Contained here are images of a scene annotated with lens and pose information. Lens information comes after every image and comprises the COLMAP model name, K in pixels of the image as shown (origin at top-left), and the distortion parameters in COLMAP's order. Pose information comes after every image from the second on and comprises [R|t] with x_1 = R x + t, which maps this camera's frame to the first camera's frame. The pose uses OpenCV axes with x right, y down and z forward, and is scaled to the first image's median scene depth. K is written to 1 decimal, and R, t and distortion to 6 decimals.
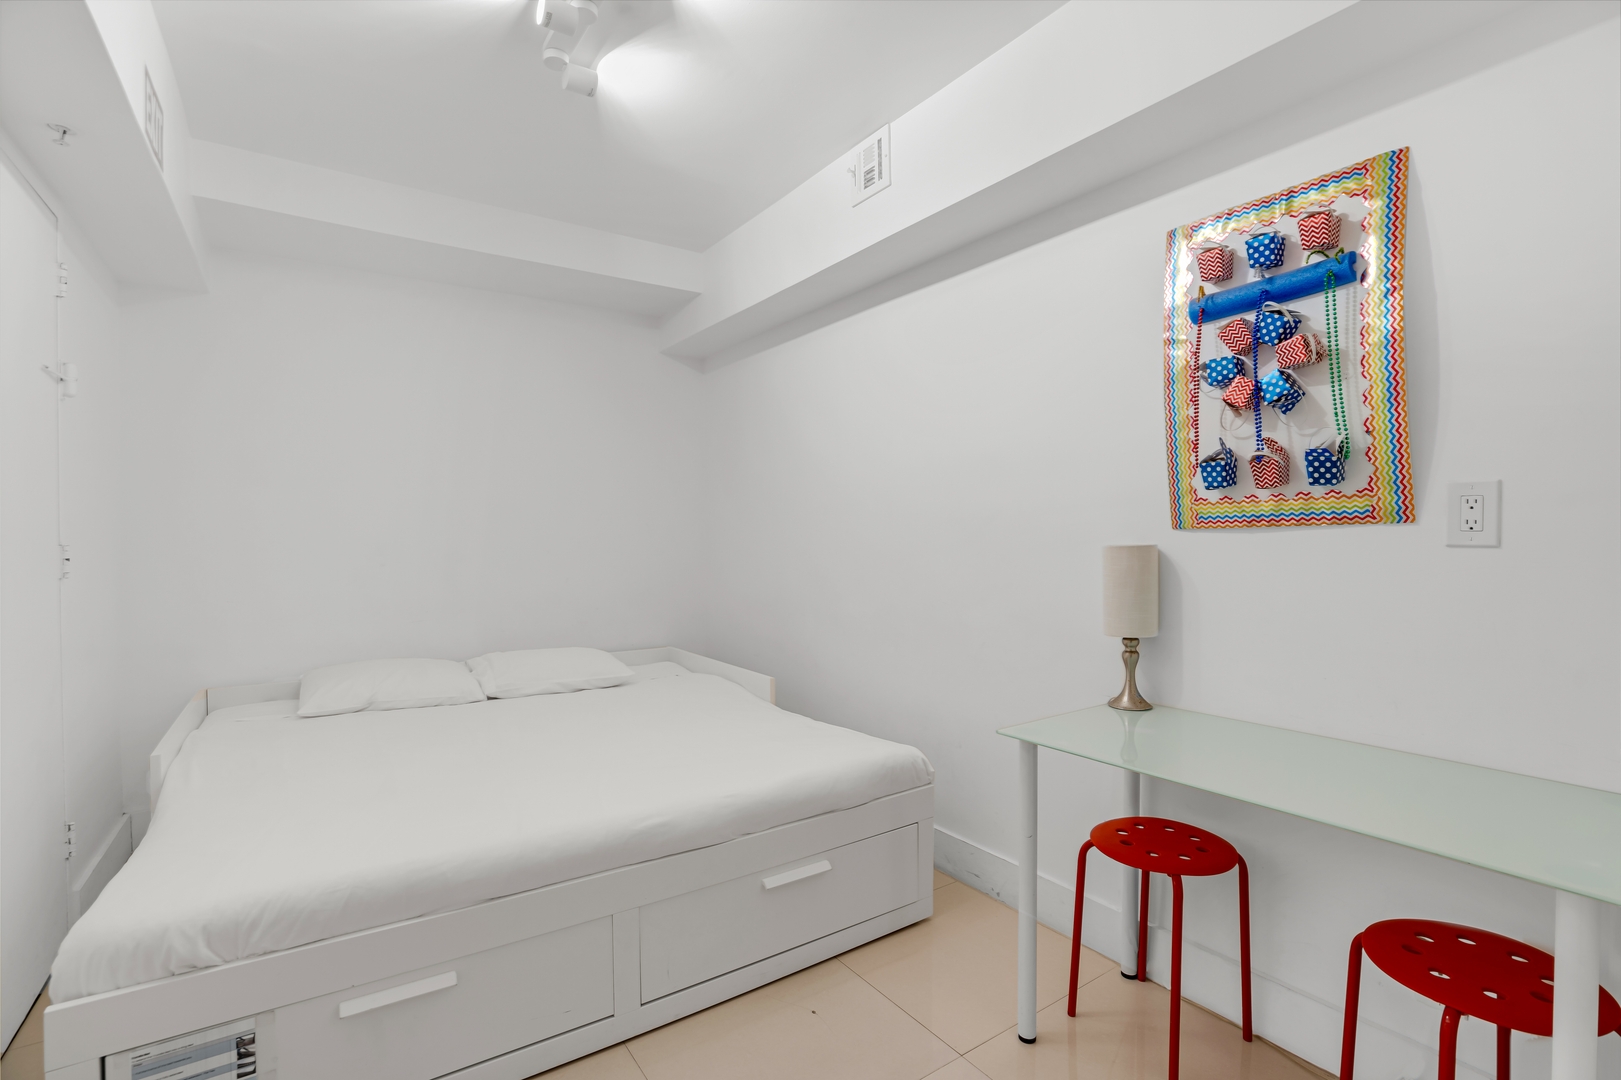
lens RADIAL K [[799.7, 0, 810.5], [0, 799.7, 540.0], [0, 0, 1]] dist [-0.067364, 0.027512]
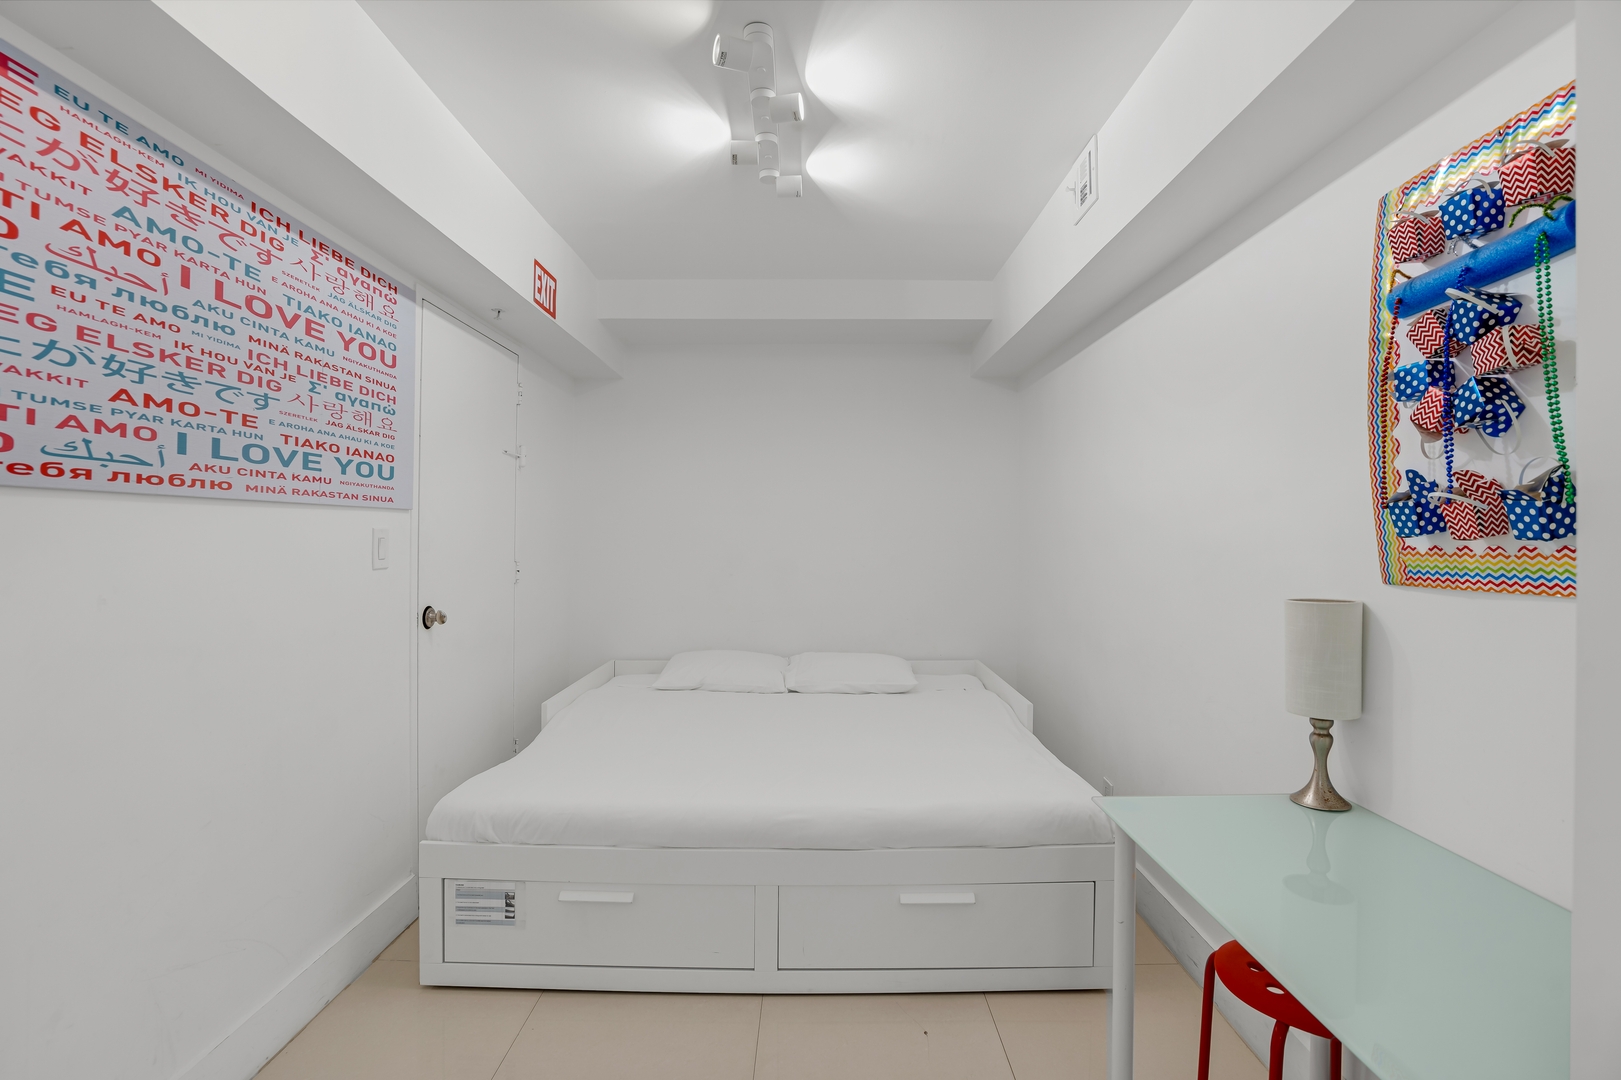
lens RADIAL K [[819.2, 0, 814.6], [0, 819.2, 502.0], [0, 0, 1]] dist [-0.062991, 0.031249]
pose [[0.795440, -0.012052, -0.605912, 0.528770], [-0.004728, 0.999648, -0.026091, -0.076131], [0.606014, 0.023618, 0.795104, 0.041121]]
